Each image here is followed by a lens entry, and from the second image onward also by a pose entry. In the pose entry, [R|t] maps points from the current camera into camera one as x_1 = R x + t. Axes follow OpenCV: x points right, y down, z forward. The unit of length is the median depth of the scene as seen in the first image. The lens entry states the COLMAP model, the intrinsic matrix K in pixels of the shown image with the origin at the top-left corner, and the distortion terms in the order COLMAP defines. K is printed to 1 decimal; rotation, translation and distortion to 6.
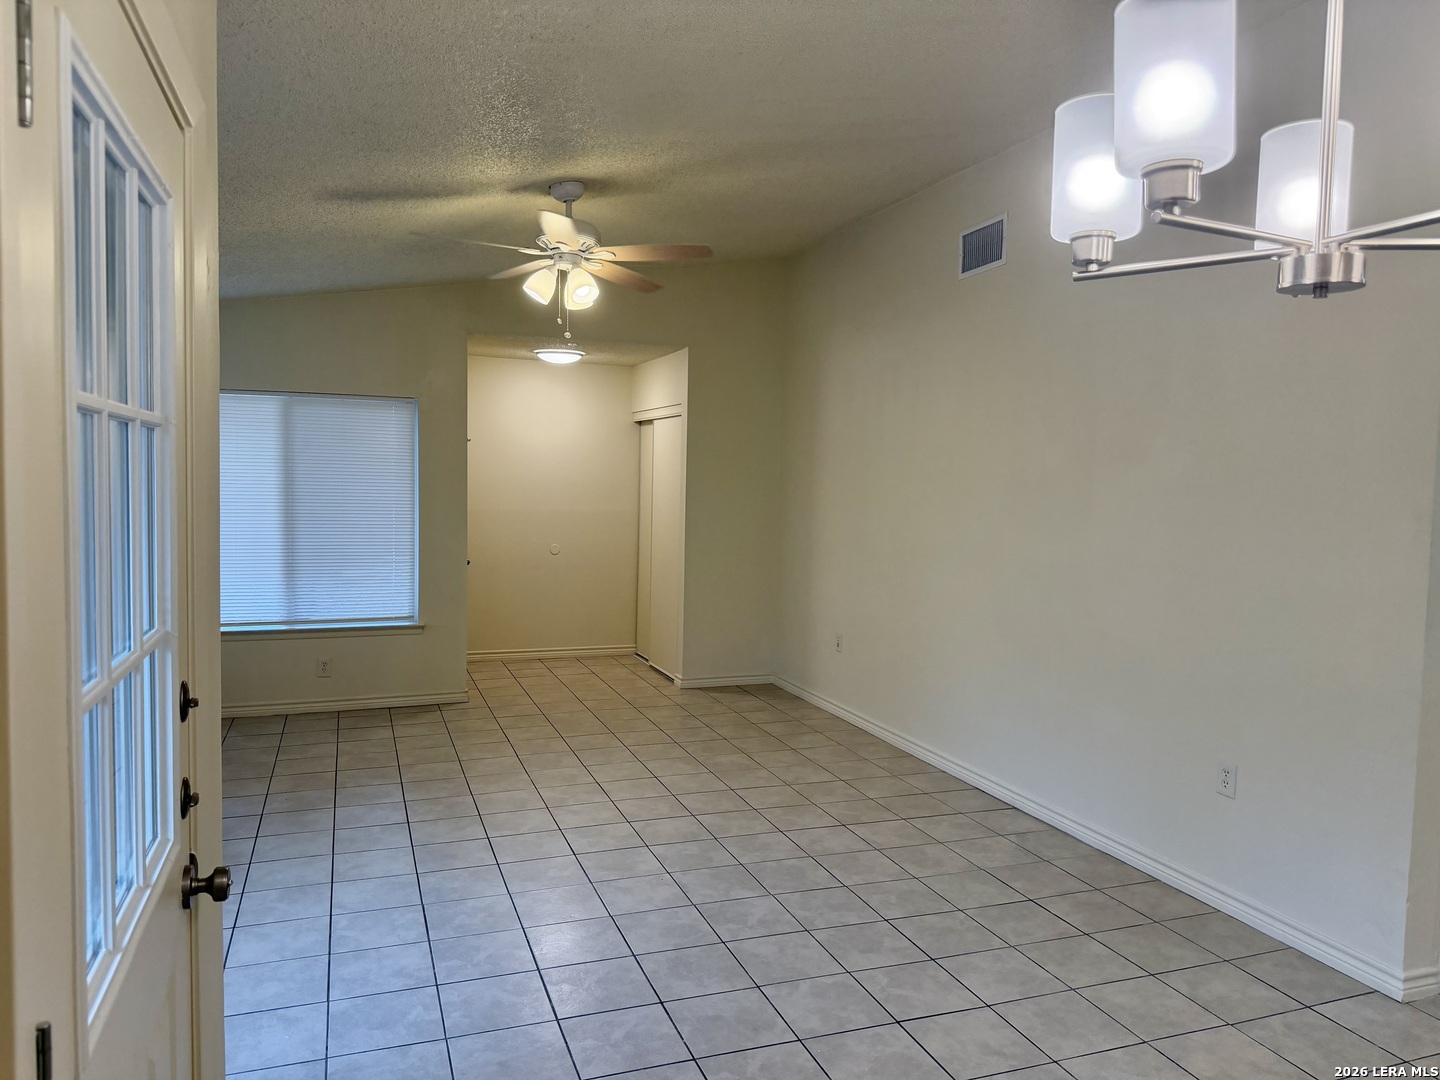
lens RADIAL K [[1020.3, 0, 720.5], [0, 1020.3, 537.5], [0, 0, 1]] dist [0.006260, -0.007096]
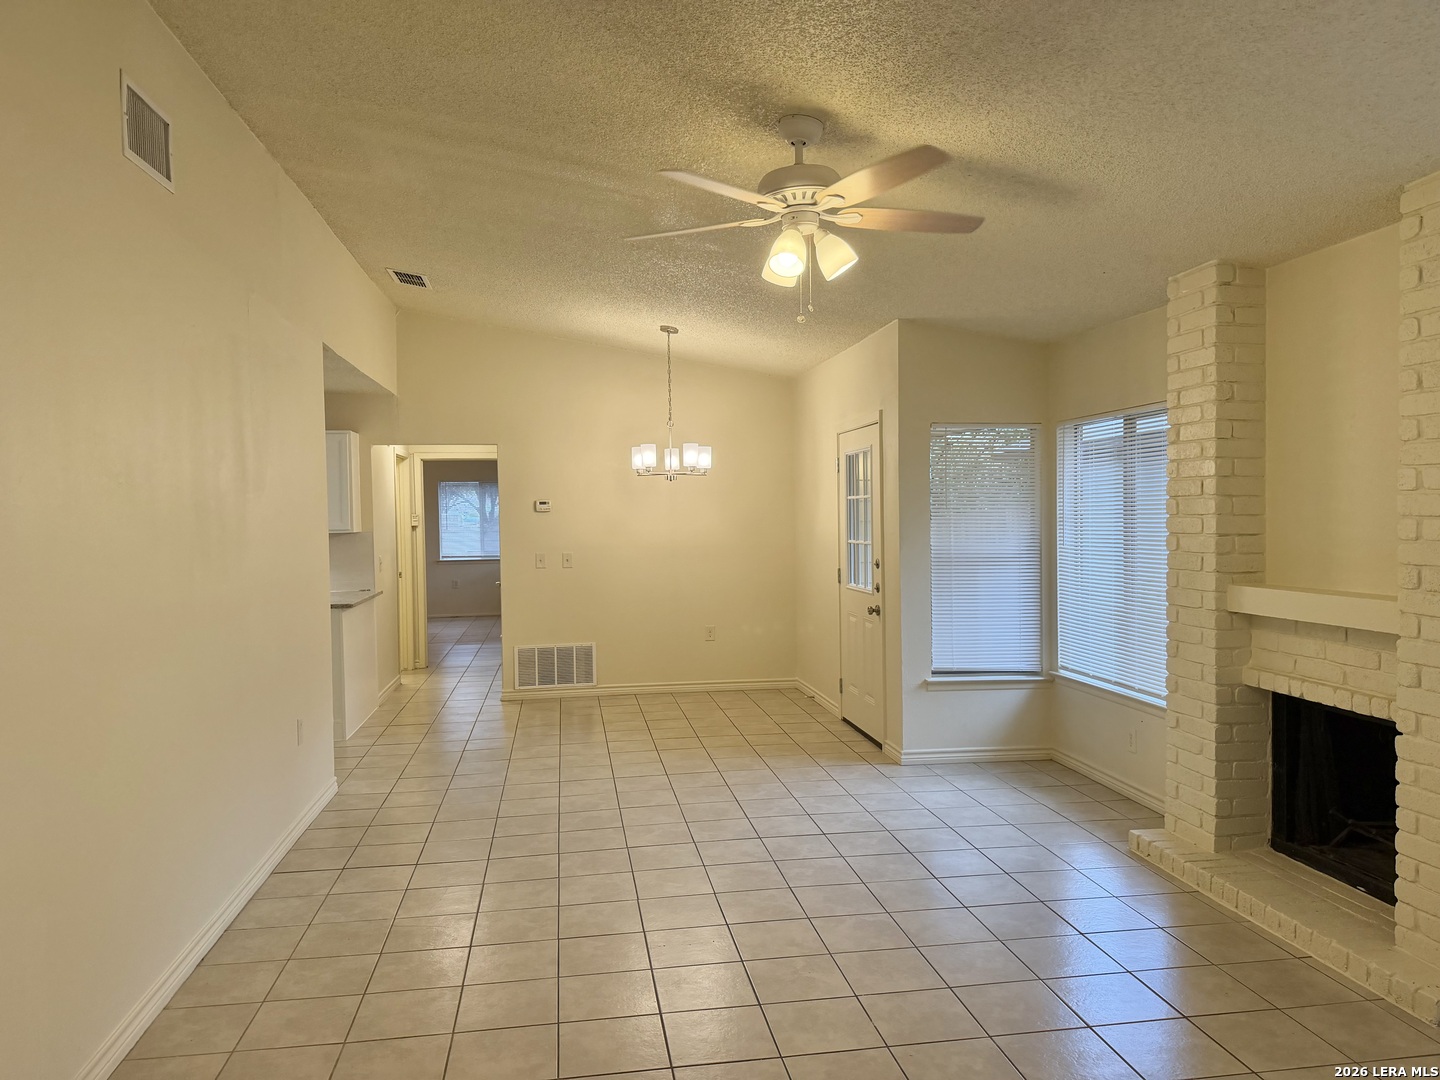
lens RADIAL K [[1020.3, 0, 720.9], [0, 1020.3, 545.4], [0, 0, 1]] dist [0.006260, -0.007096]
pose [[-0.981865, -0.013558, 0.189094, -0.270121], [0.004081, 0.995697, 0.092578, -0.115599], [-0.189535, 0.091671, -0.977585, 2.029999]]
